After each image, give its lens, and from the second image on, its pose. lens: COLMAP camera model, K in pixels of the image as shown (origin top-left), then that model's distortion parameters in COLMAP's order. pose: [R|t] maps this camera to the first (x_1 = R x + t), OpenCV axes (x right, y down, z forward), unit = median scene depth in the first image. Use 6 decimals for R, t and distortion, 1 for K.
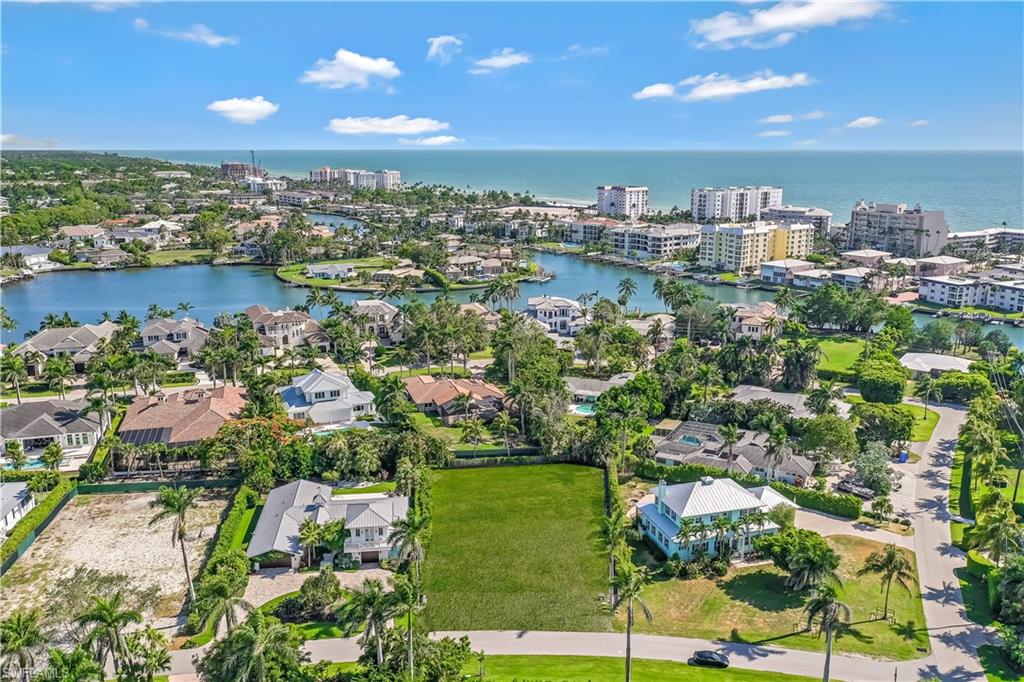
lens RADIAL K [[744.6, 0, 498.8], [0, 744.6, 519.4], [0, 0, 1]] dist [0.000375, 0.000032]
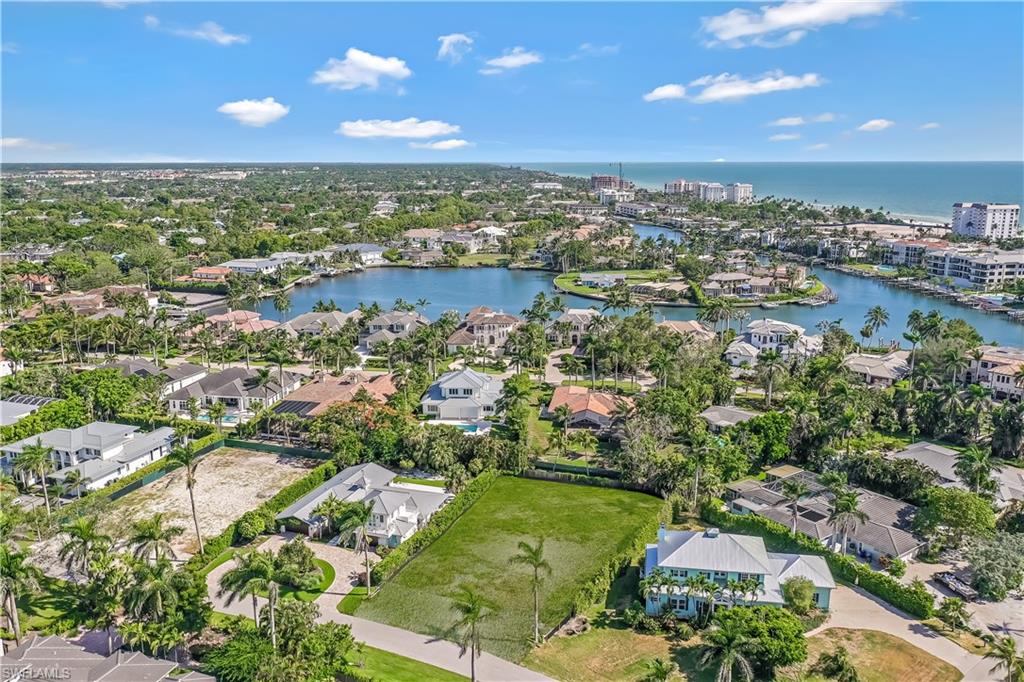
lens RADIAL K [[730.5, 0, 512.6], [0, 730.5, 553.6], [0, 0, 1]] dist [0.004021, -0.006389]
pose [[0.898728, 0.204501, -0.387900, 0.134447], [-0.192811, 0.978786, 0.069290, -0.013835], [0.393841, 0.012519, 0.919093, 0.038730]]
